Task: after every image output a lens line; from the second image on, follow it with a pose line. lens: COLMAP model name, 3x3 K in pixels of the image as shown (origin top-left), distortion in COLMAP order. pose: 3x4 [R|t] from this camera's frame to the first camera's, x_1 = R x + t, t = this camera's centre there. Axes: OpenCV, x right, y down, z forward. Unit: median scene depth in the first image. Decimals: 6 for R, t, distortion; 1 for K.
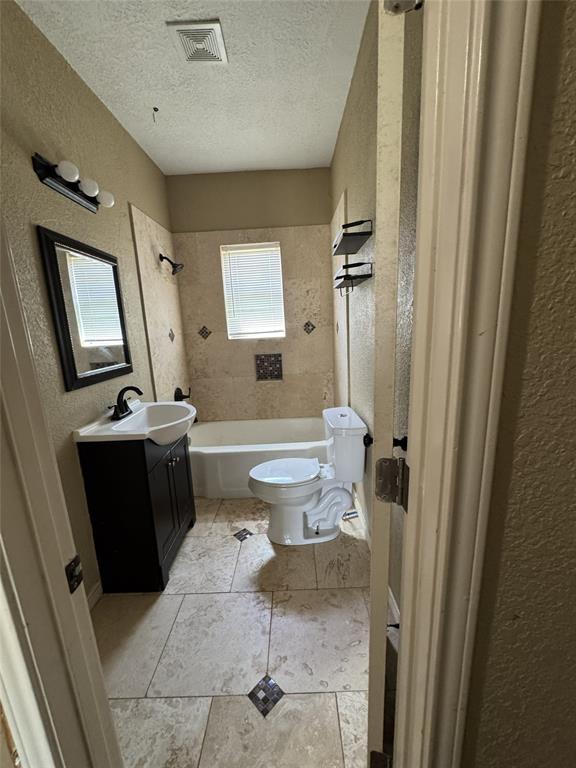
lens RADIAL K [[308.4, 0, 286.8], [0, 308.4, 384.9], [0, 0, 1]] dist [-0.003719, 0.000268]
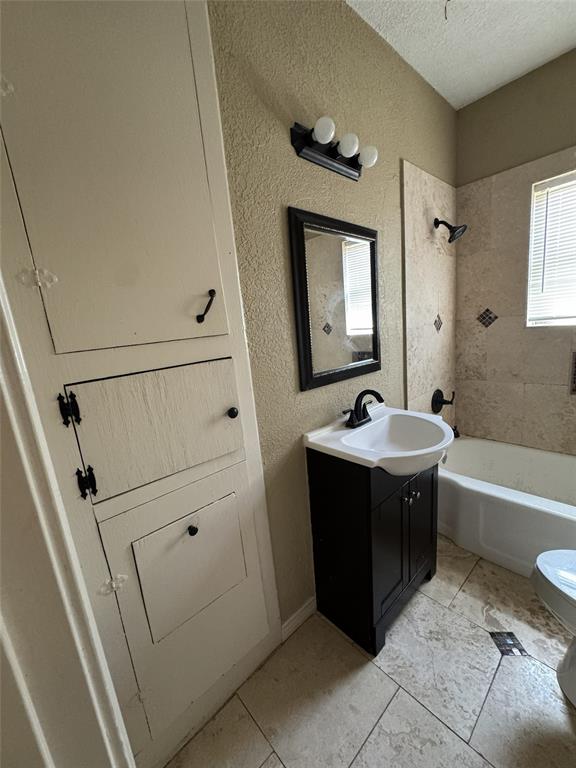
lens RADIAL K [[308.4, 0, 290.3], [0, 308.4, 384.2], [0, 0, 1]] dist [-0.003719, 0.000268]
pose [[0.681108, 0.125499, -0.721347, -0.061235], [-0.091259, 0.992069, 0.086431, -0.054696], [0.726473, 0.006960, 0.687159, 0.258616]]
